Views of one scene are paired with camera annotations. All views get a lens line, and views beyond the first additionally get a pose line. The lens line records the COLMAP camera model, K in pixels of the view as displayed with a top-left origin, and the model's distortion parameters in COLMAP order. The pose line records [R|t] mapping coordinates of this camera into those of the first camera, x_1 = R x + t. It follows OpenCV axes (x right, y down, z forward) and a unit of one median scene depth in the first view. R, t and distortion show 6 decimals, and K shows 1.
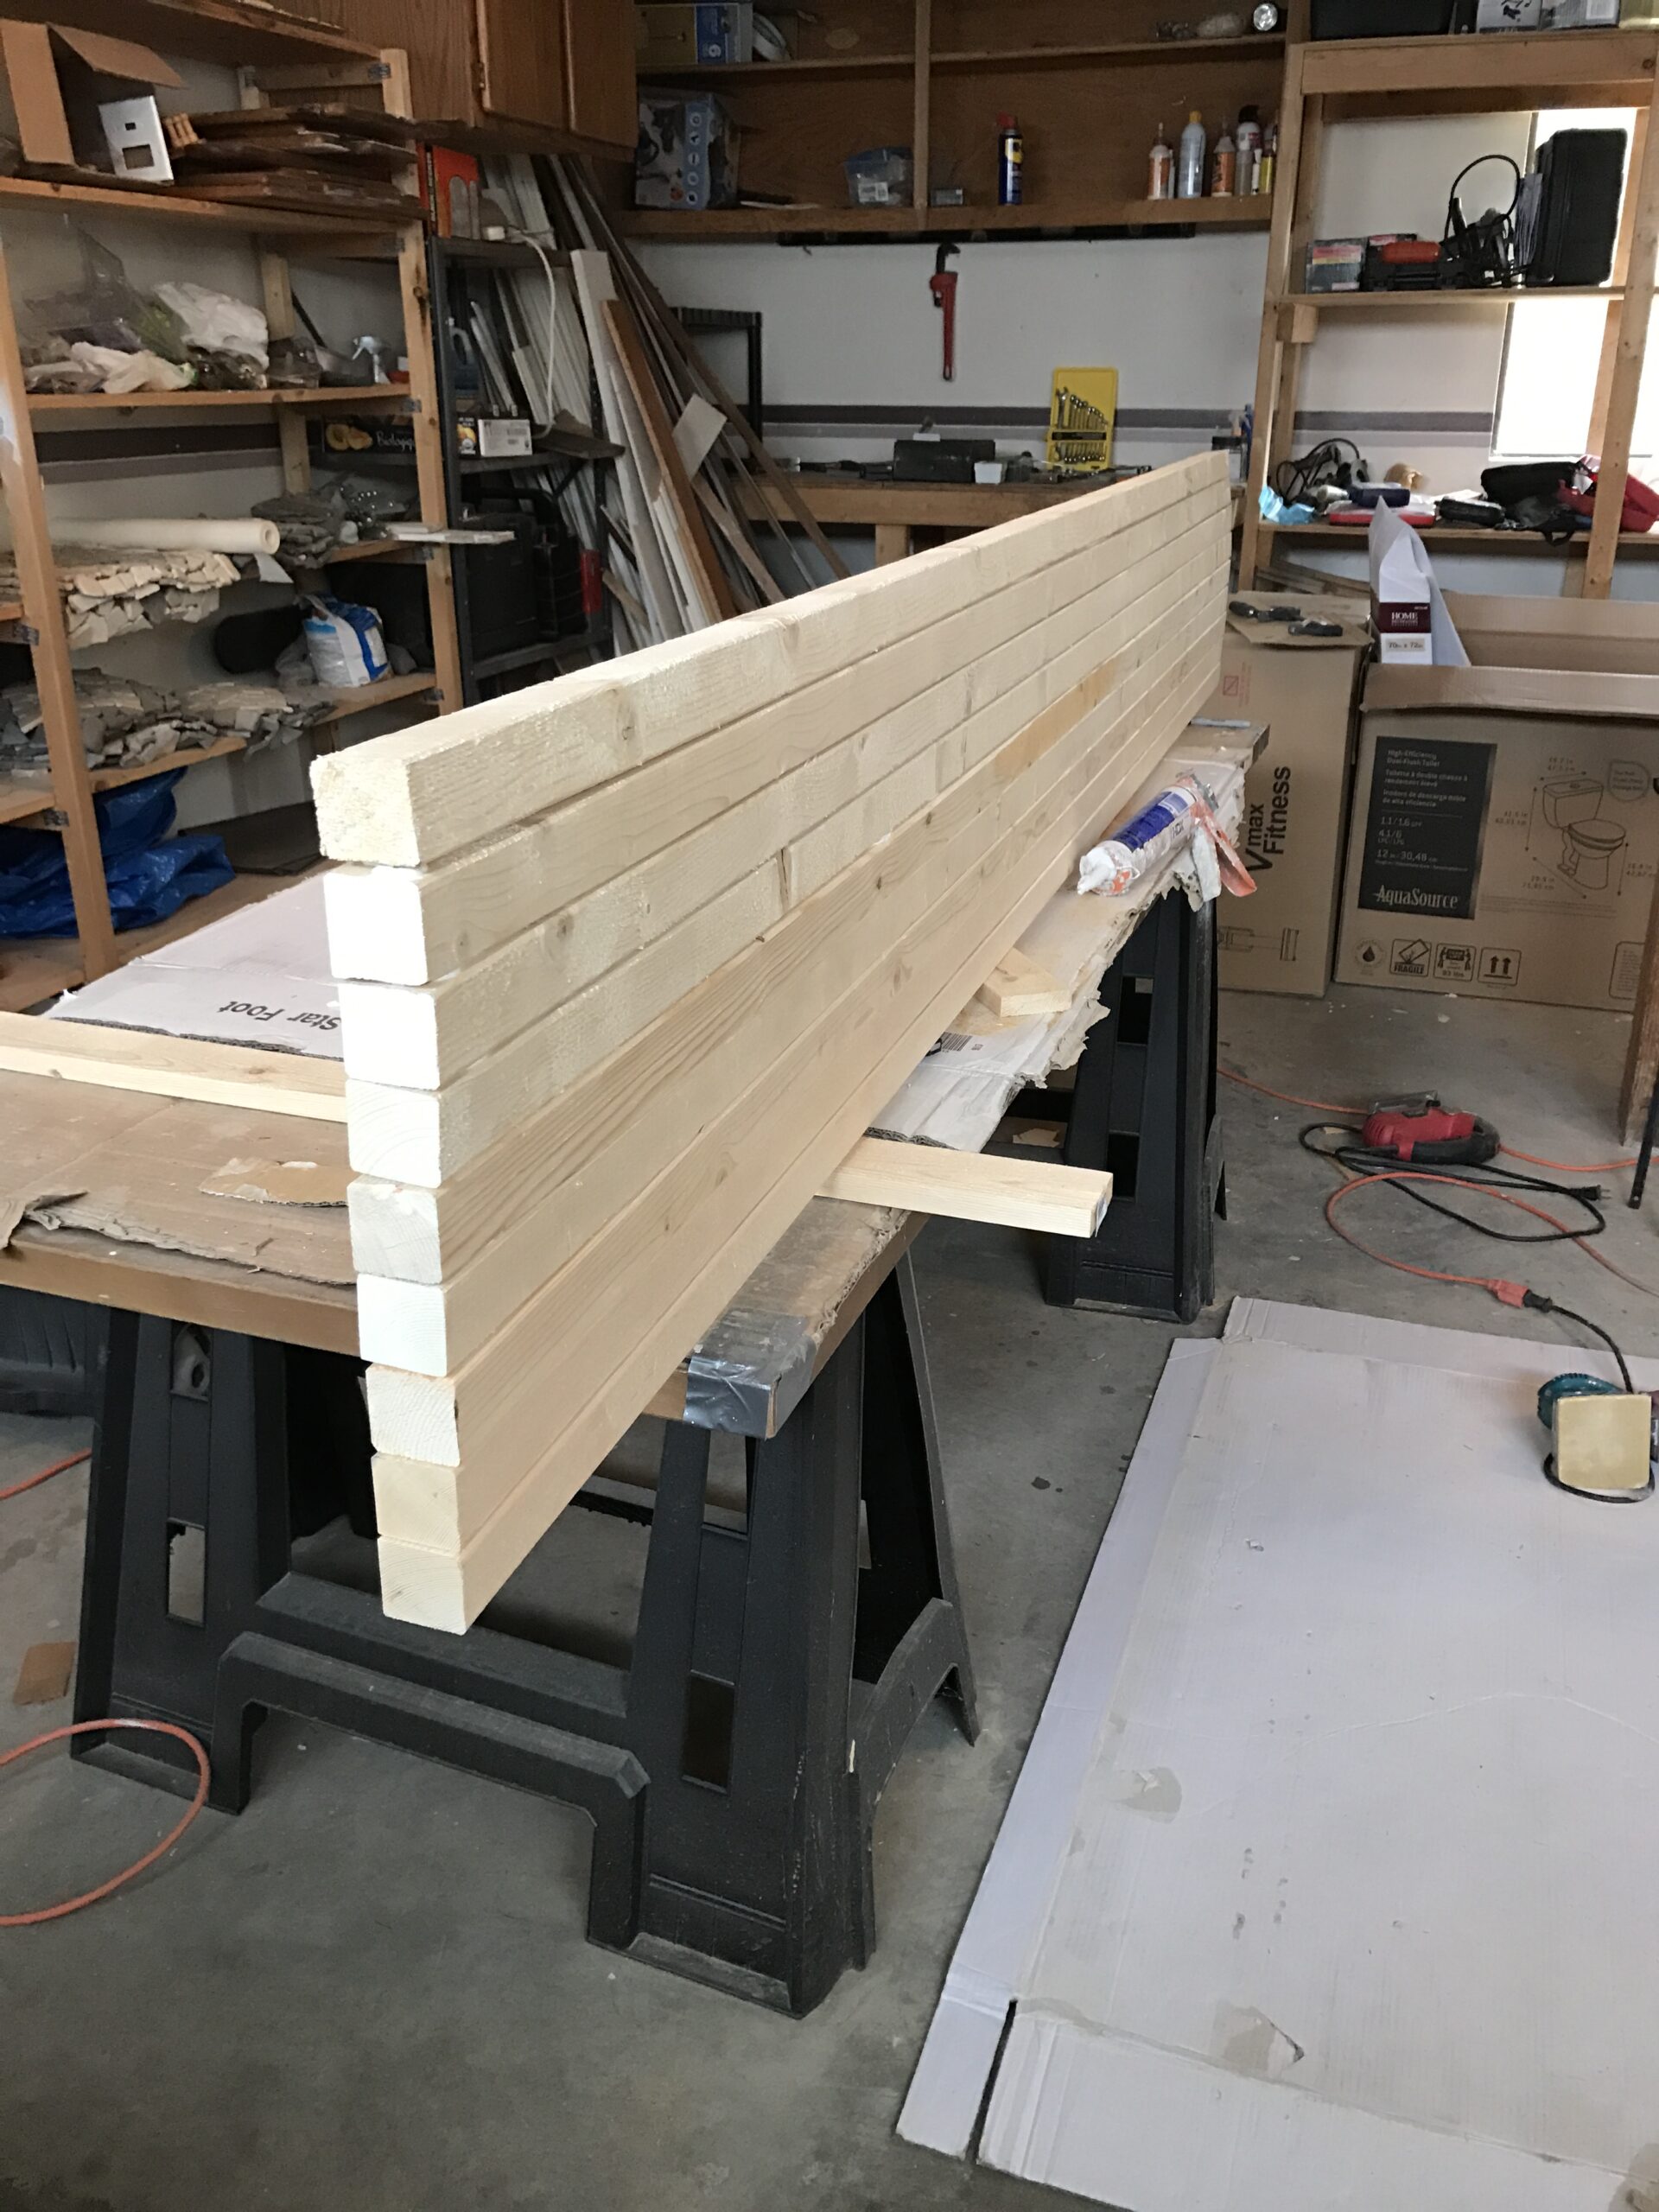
lens RADIAL K [[1821.8, 0, 833.0], [0, 1821.8, 1072.1], [0, 0, 1]] dist [-0.112062, 0.180845]
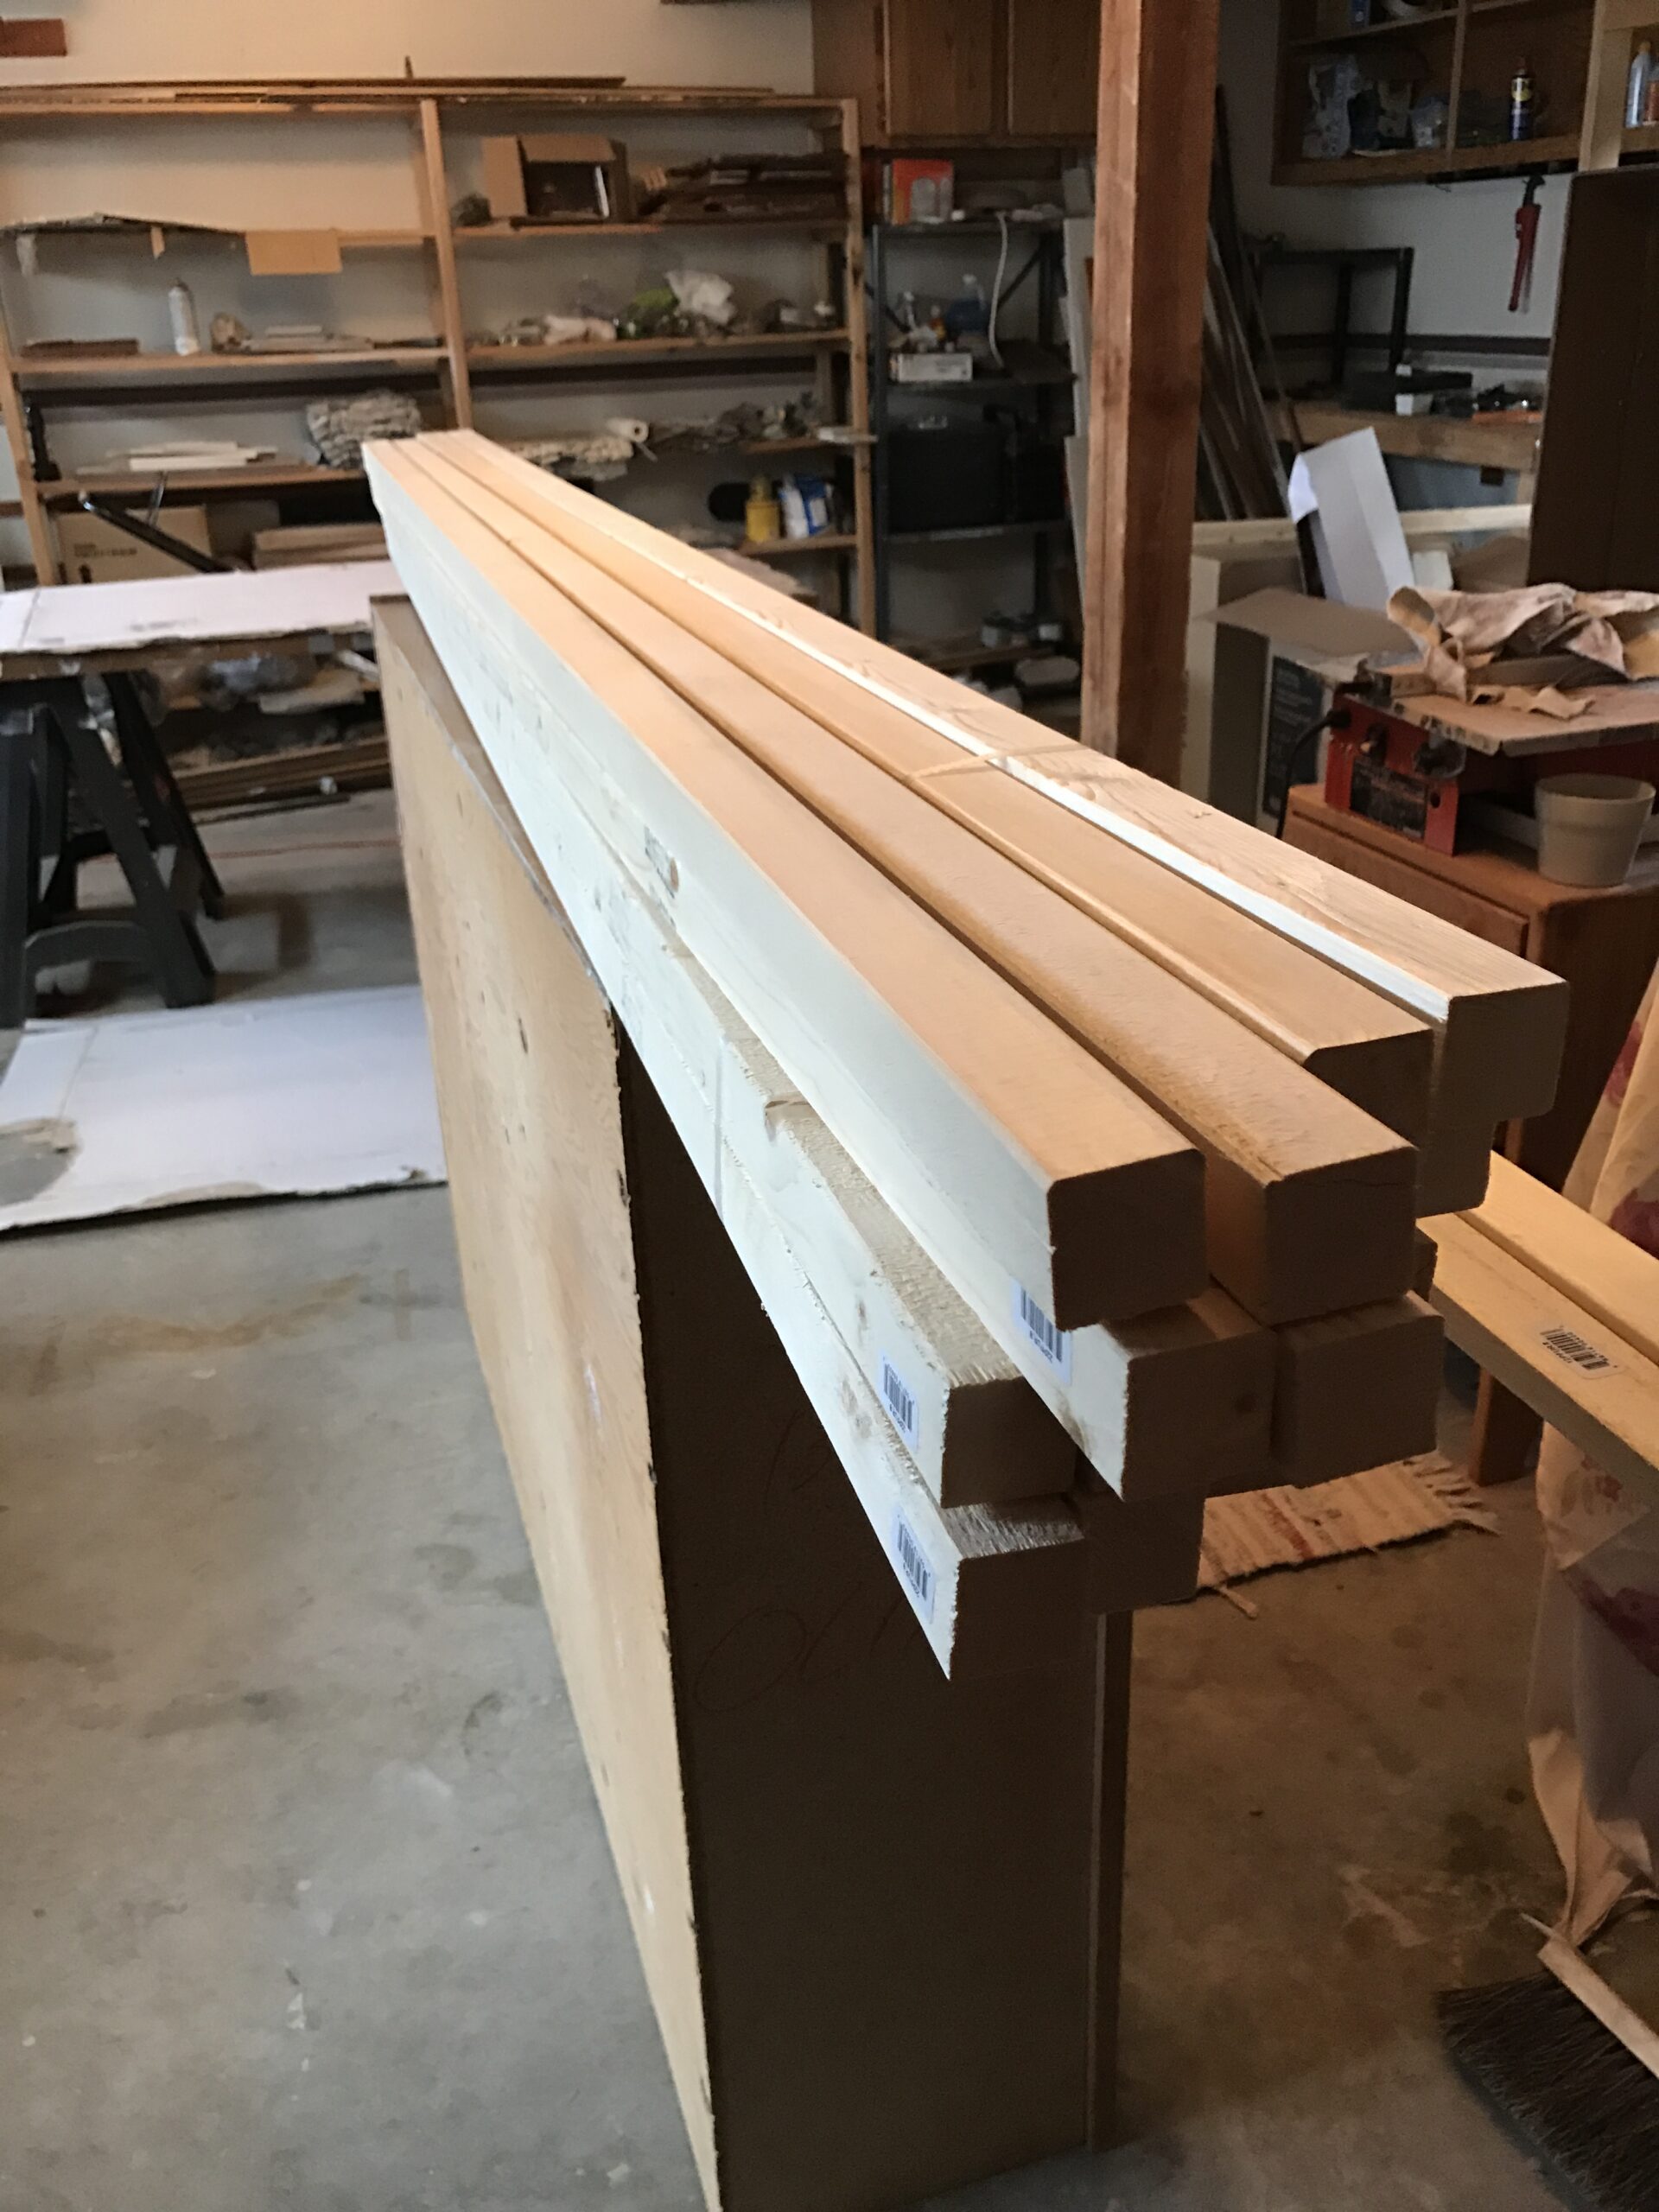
lens RADIAL K [[1838.9, 0, 829.5], [0, 1838.9, 1106.0], [0, 0, 1]] dist [0.020557, -0.057740]
pose [[0.597194, 0.310725, -0.739465, 1.067237], [-0.264855, 0.946597, 0.183864, -0.058276], [0.757107, 0.086048, 0.647599, 0.073267]]
